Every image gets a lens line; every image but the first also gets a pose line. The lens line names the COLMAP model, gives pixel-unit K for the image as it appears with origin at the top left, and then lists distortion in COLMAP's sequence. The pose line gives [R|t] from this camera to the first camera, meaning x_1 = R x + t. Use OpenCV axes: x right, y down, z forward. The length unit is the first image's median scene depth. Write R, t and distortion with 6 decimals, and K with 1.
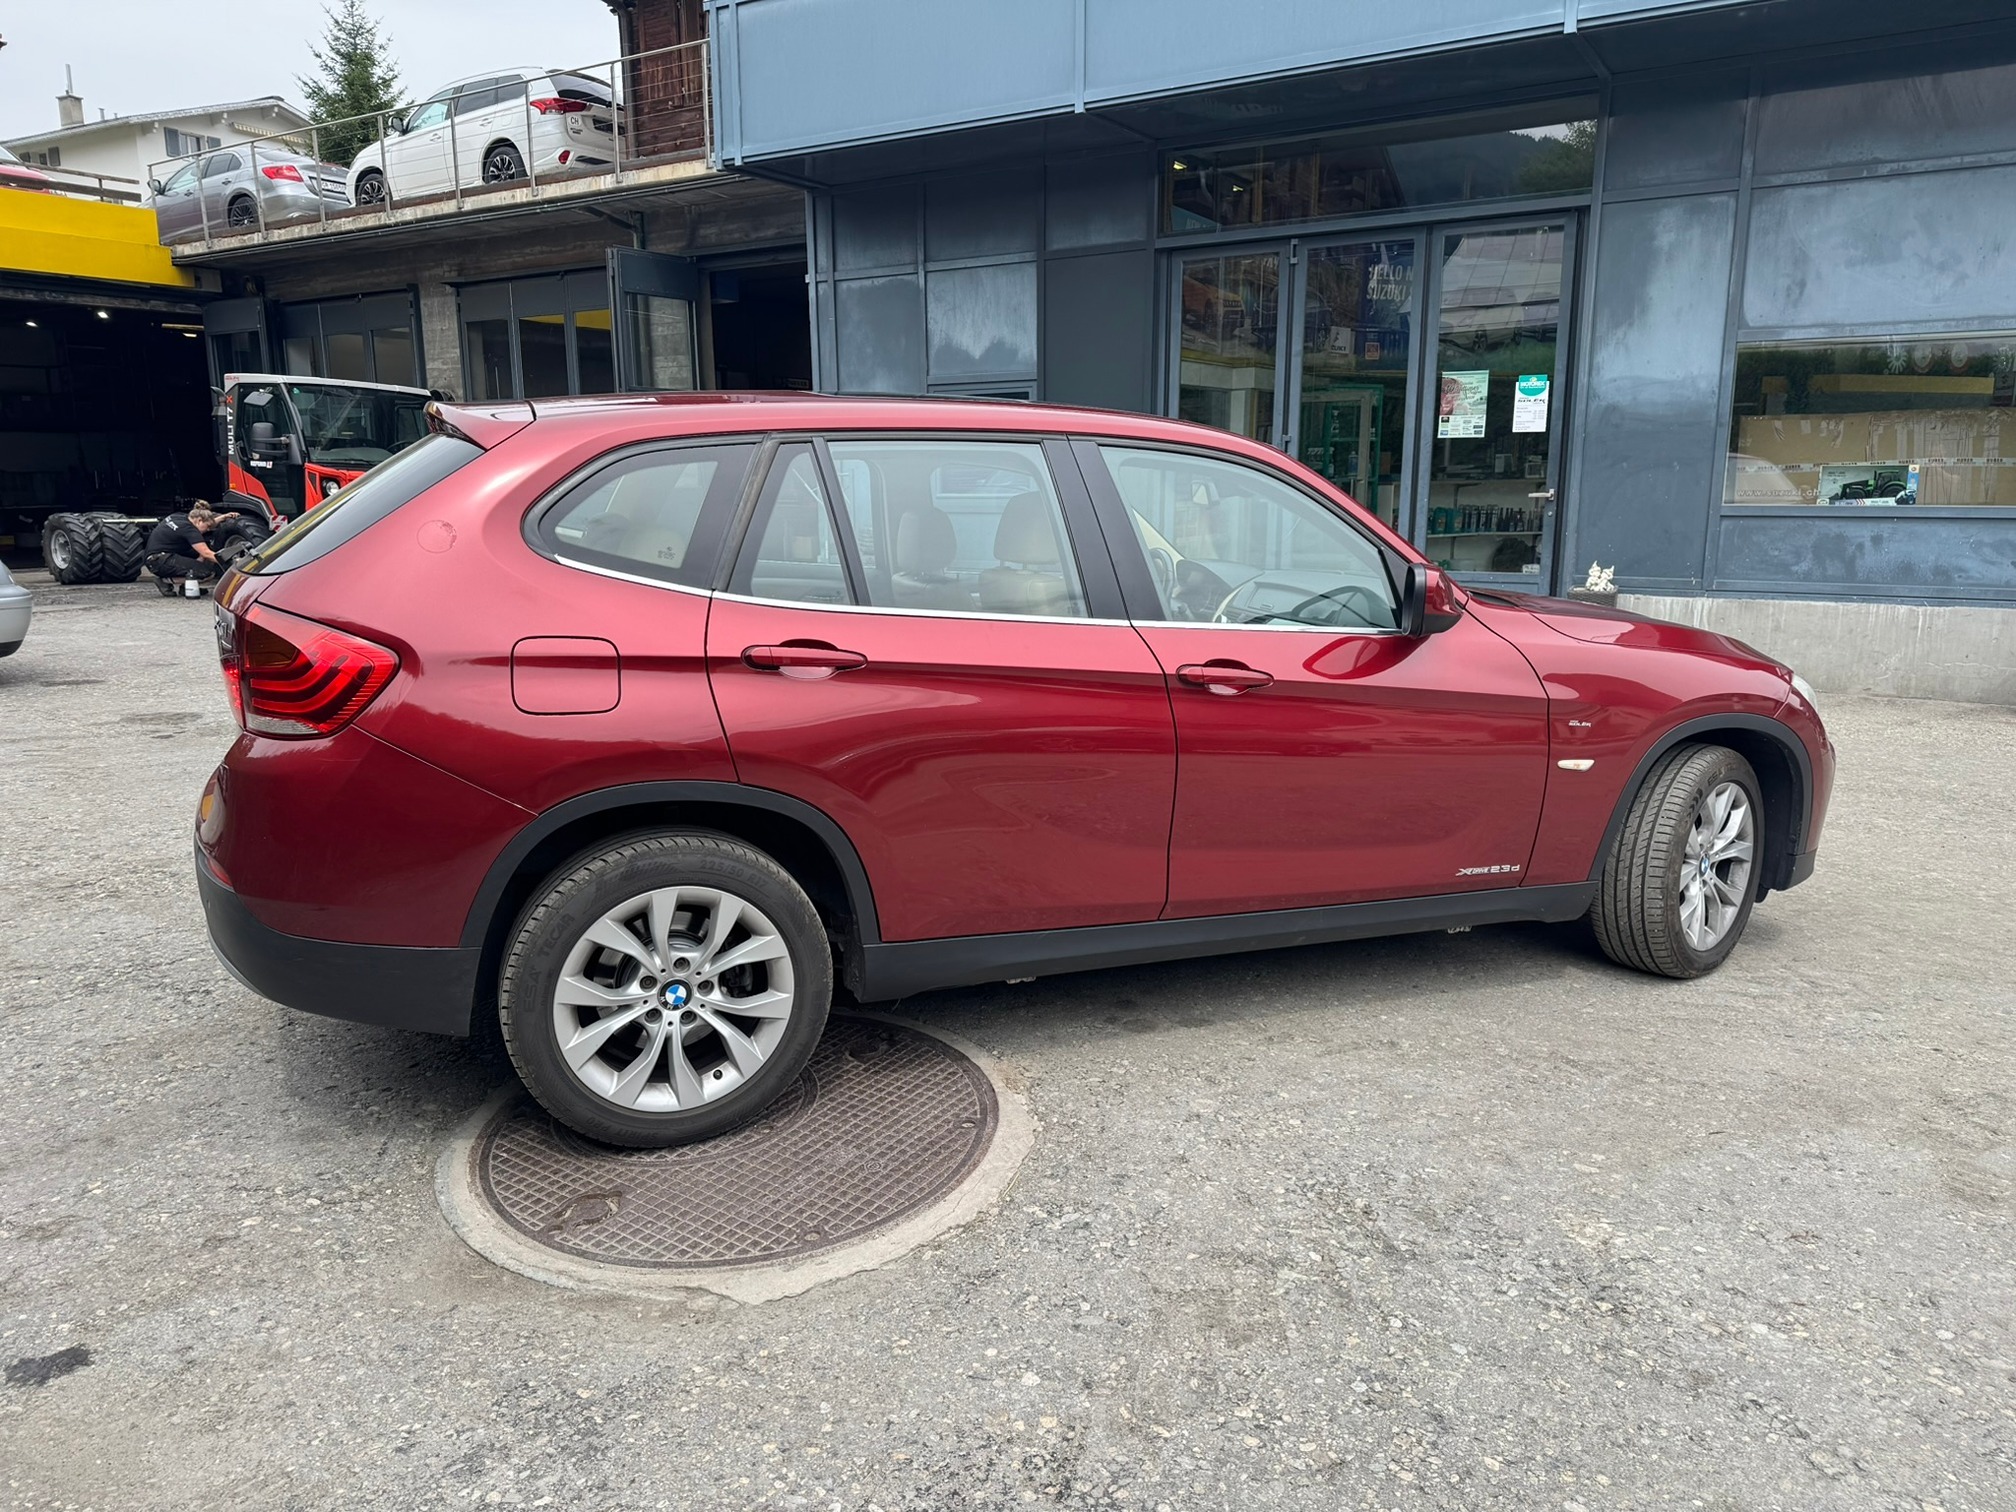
lens RADIAL K [[1416.5, 0, 1008.0], [0, 1416.5, 756.0], [0, 0, 1]] dist [0.006159, -0.011538]
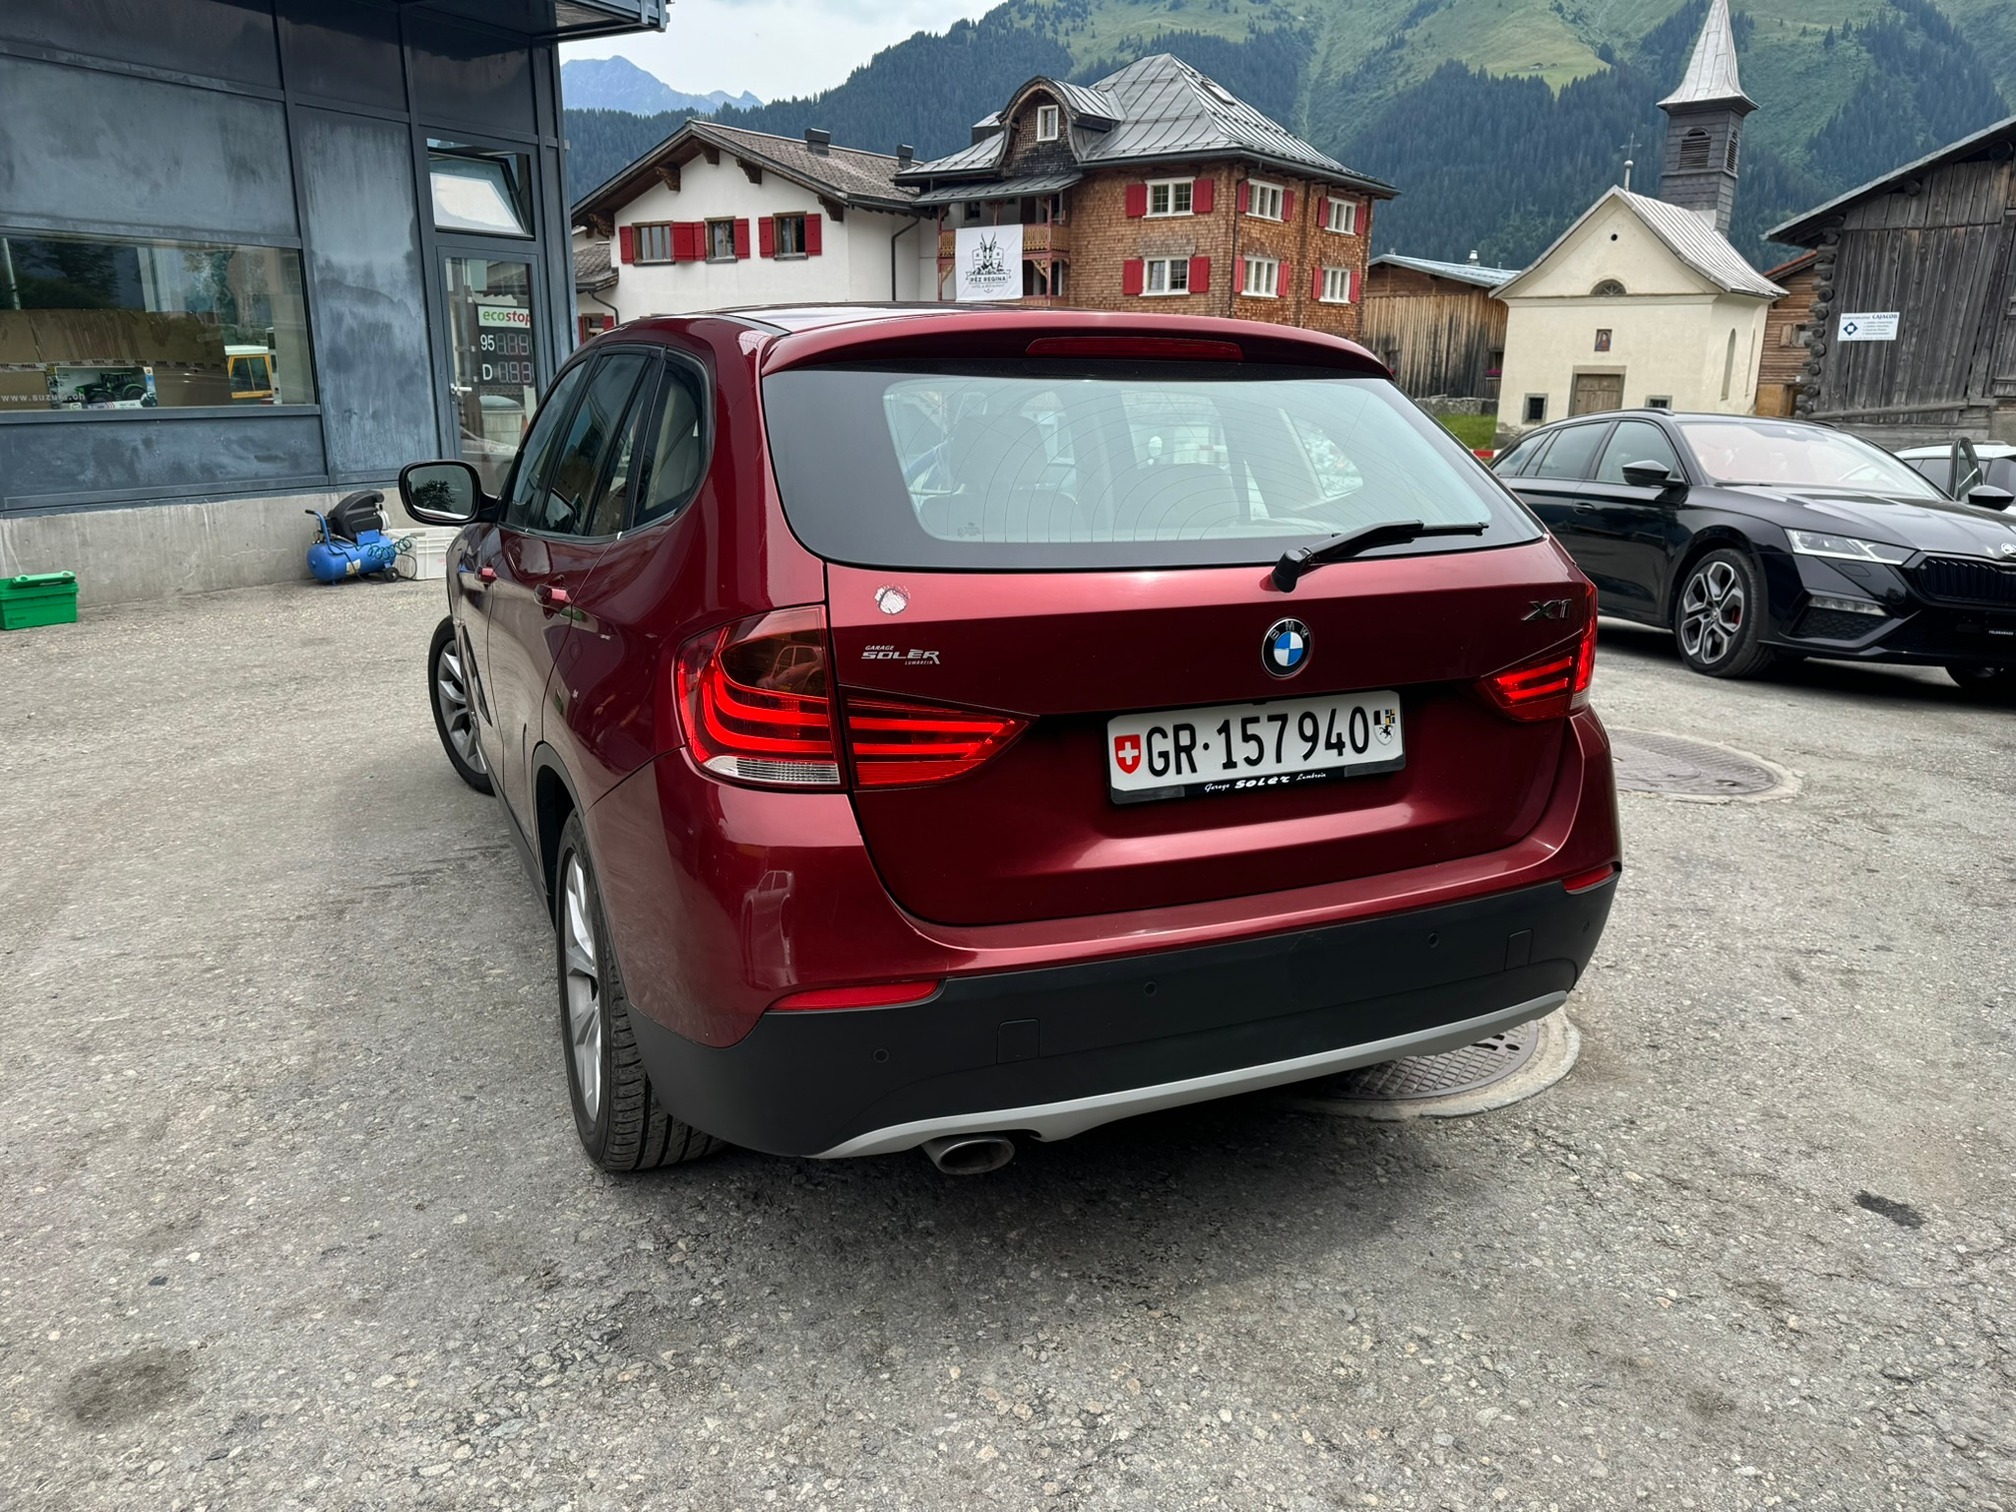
lens RADIAL K [[1407.0, 0, 1008.0], [0, 1407.0, 756.0], [0, 0, 1]] dist [-0.000888, -0.006280]
pose [[-0.031698, -0.261526, 0.964676, -0.436075], [0.185929, 0.946771, 0.262781, -0.091031], [-0.982052, 0.187691, 0.018615, 0.424605]]
